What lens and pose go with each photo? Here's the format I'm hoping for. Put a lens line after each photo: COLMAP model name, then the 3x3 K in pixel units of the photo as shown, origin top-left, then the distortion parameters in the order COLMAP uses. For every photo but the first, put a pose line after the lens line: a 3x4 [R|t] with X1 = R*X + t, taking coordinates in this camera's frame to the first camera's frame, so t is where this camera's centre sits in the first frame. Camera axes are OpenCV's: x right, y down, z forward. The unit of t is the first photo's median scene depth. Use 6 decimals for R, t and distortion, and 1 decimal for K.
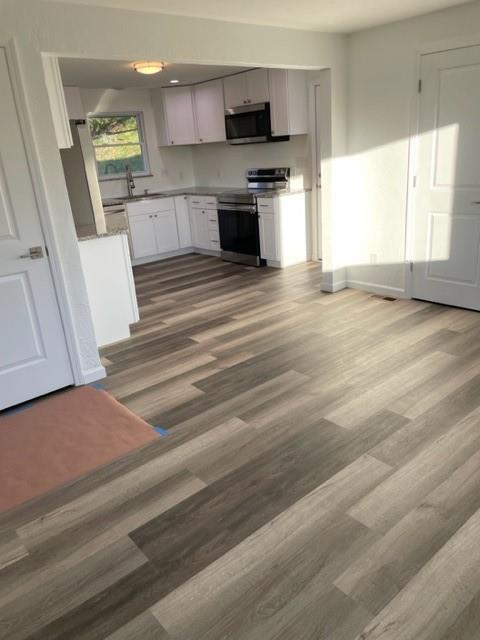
lens RADIAL K [[481.9, 0, 240.0], [0, 481.9, 320.0], [0, 0, 1]] dist [0.101030, -0.131740]
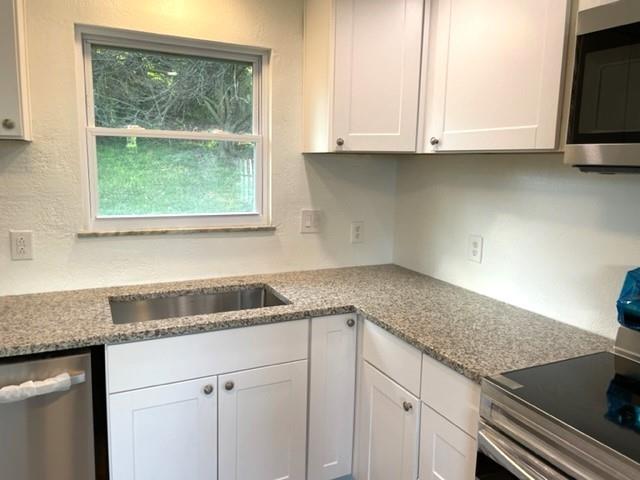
lens RADIAL K [[481.9, 0, 320.0], [0, 481.9, 240.0], [0, 0, 1]] dist [0.101030, -0.131740]
pose [[0.961682, 0.129634, -0.241584, -0.067766], [-0.171746, 0.971685, -0.162269, -0.250945], [0.213708, 0.197543, 0.956716, 0.713073]]
